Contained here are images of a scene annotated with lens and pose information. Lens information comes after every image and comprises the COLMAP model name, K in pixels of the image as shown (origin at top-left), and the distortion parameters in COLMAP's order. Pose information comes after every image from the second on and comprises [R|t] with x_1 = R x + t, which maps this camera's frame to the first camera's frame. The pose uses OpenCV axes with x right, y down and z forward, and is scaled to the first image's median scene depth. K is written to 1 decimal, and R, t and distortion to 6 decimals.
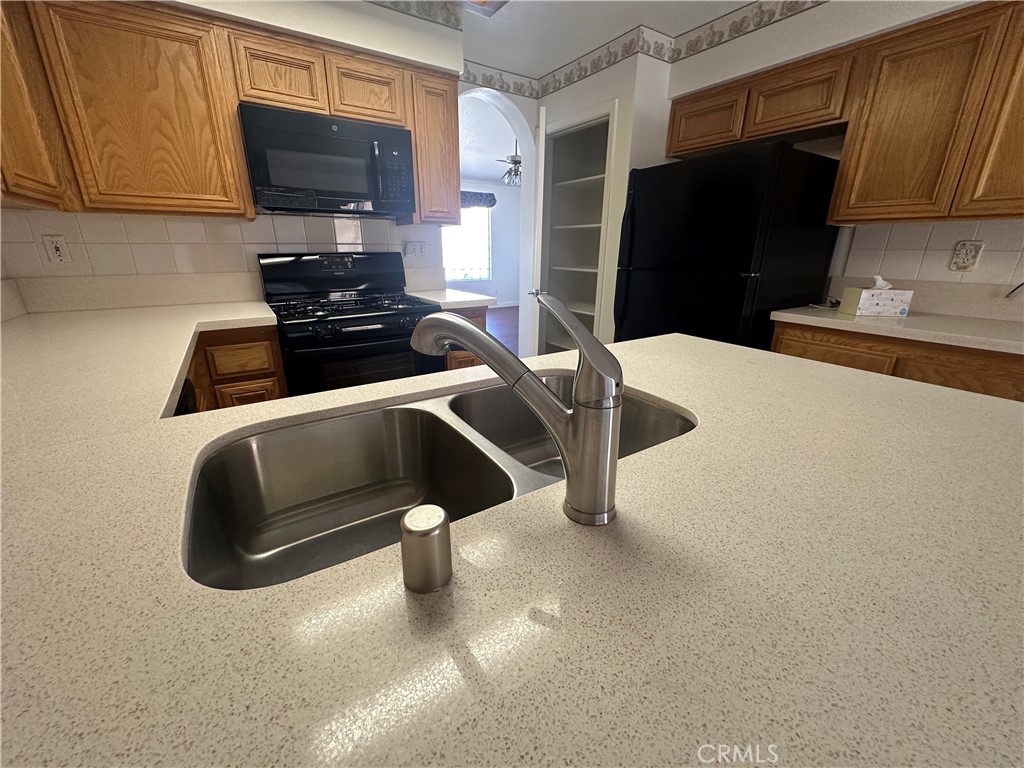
lens RADIAL K [[411.8, 0, 511.3], [0, 411.8, 383.4], [0, 0, 1]] dist [-0.002643, -0.000363]
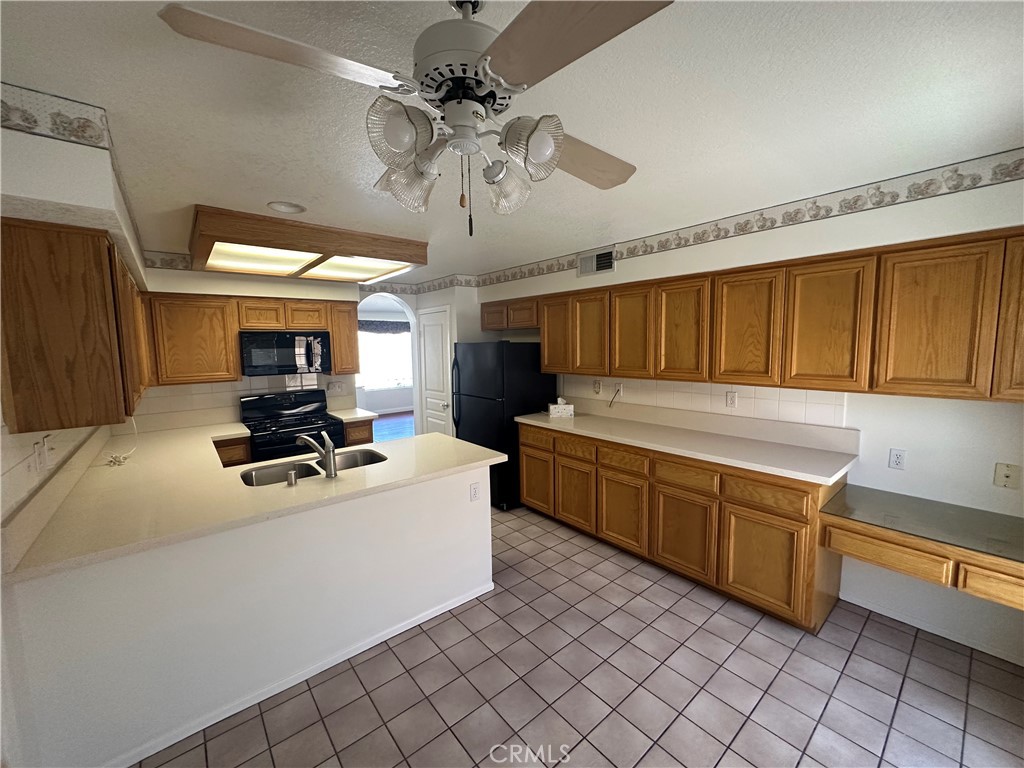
lens RADIAL K [[411.8, 0, 513.4], [0, 411.8, 383.1], [0, 0, 1]] dist [-0.002643, -0.000363]
pose [[0.994183, -0.034570, 0.102004, 0.458740], [0.056241, 0.974341, -0.217939, 0.104241], [-0.091853, 0.222408, 0.970617, -1.013853]]
